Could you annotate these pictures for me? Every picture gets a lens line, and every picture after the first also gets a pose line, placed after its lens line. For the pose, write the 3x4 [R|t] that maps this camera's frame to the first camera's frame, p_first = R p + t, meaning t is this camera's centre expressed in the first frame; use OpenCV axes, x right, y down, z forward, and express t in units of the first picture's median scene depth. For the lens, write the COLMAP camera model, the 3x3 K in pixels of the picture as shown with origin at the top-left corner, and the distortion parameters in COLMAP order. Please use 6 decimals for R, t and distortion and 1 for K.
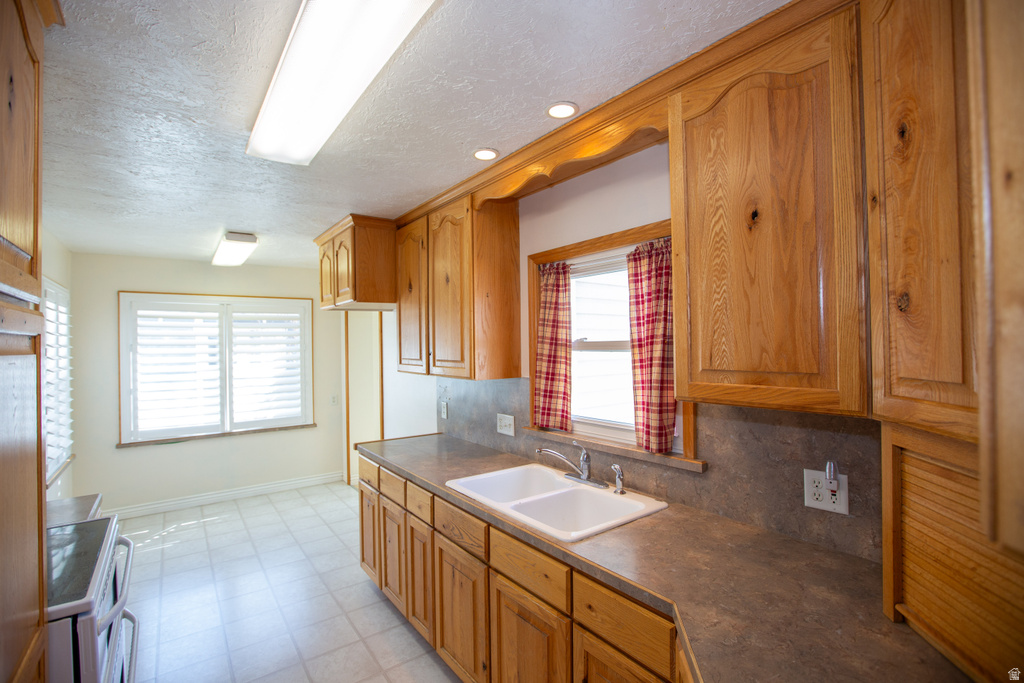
lens RADIAL K [[492.3, 0, 510.1], [0, 492.3, 345.5], [0, 0, 1]] dist [-0.059036, 0.024208]
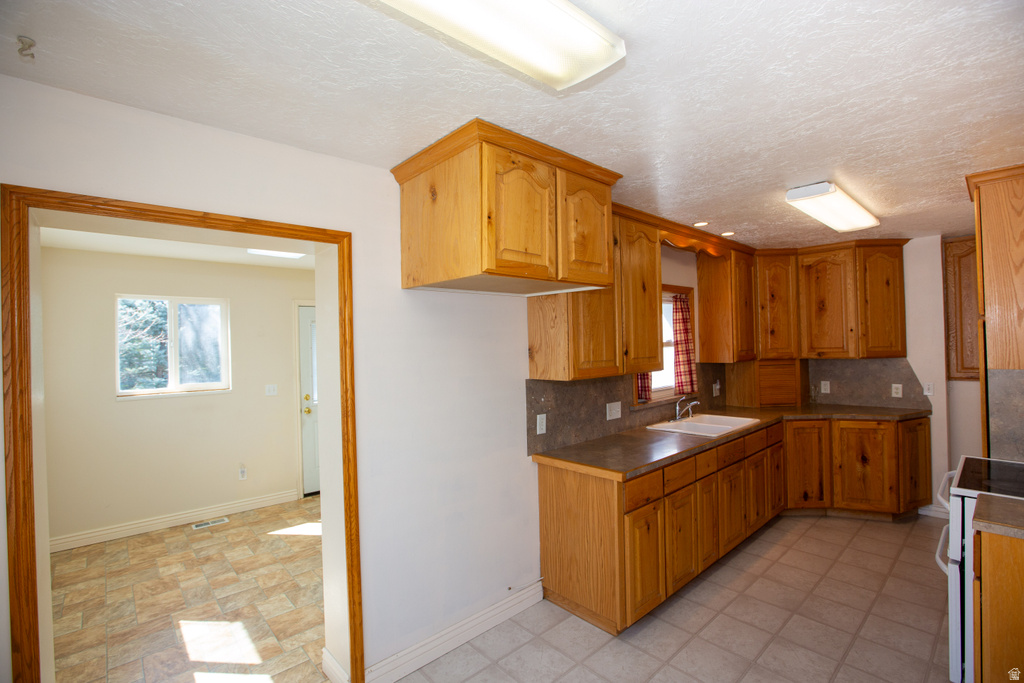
lens RADIAL K [[492.3, 0, 510.1], [0, 492.3, 345.5], [0, 0, 1]] dist [-0.059036, 0.024208]
pose [[-0.106206, 0.003967, 0.994336, -1.644233], [0.016641, 0.999859, -0.002211, 0.000126], [-0.994205, 0.016311, -0.106257, 1.860135]]
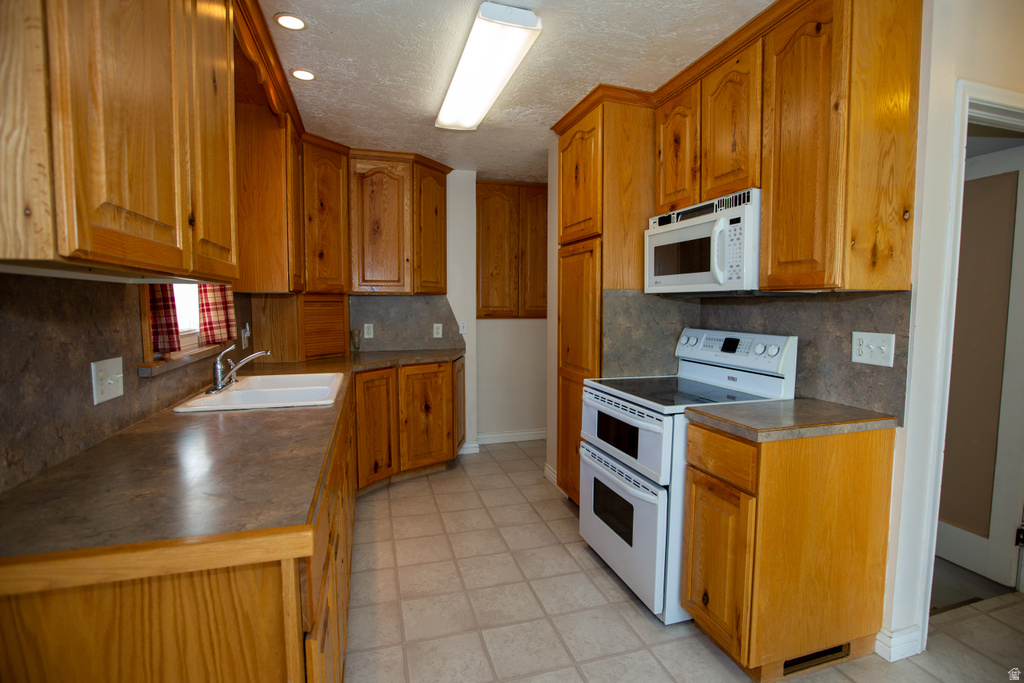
lens RADIAL K [[492.3, 0, 510.1], [0, 492.3, 345.5], [0, 0, 1]] dist [-0.059036, 0.024208]
pose [[-0.950633, -0.016110, 0.309900, -0.685458], [0.004106, 0.997911, 0.064472, 0.147066], [-0.310292, 0.062562, -0.948581, 1.784243]]
